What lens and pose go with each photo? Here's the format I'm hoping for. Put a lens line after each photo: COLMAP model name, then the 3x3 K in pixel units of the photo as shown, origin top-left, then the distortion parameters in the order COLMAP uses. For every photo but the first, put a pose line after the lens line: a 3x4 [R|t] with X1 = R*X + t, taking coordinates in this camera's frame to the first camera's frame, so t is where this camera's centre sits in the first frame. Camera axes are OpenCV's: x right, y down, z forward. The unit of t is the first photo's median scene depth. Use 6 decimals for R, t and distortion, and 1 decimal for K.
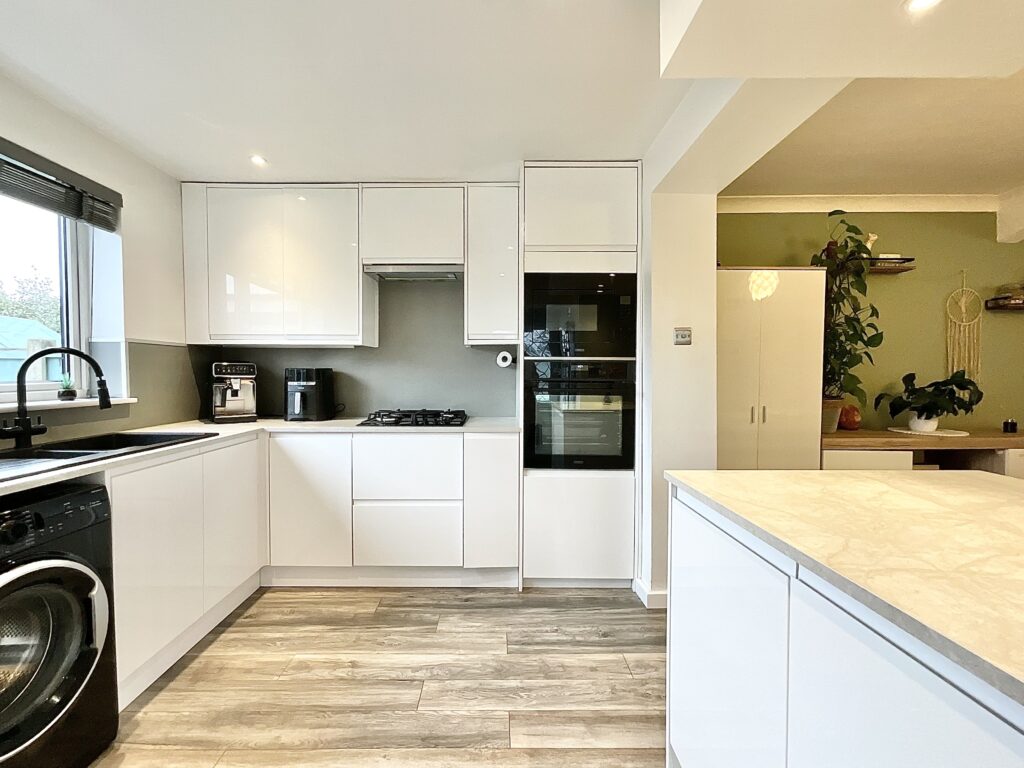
lens RADIAL K [[436.4, 0, 512.0], [0, 436.4, 384.0], [0, 0, 1]] dist [0.000477, -0.000128]
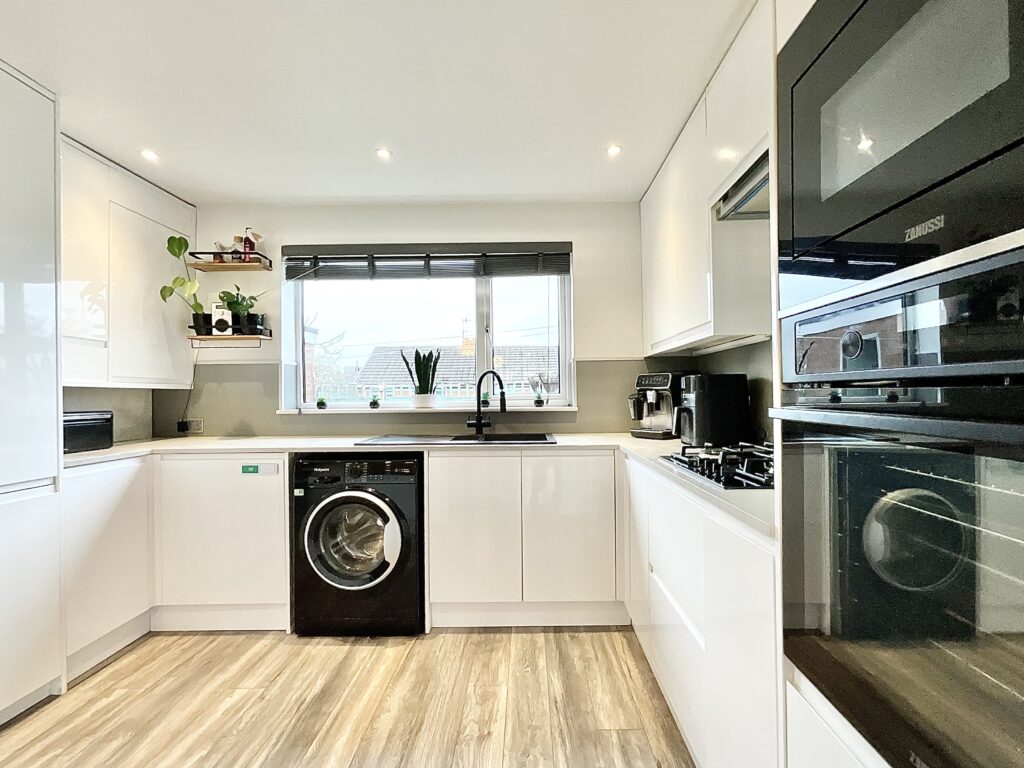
lens RADIAL K [[464.9, 0, 525.1], [0, 464.9, 393.0], [0, 0, 1]] dist [0.001121, 0.000086]
pose [[-0.026747, -0.004102, -0.999634, 0.386587], [-0.012130, 0.999919, -0.003779, -0.000120], [0.999569, 0.012024, -0.026794, 0.825951]]
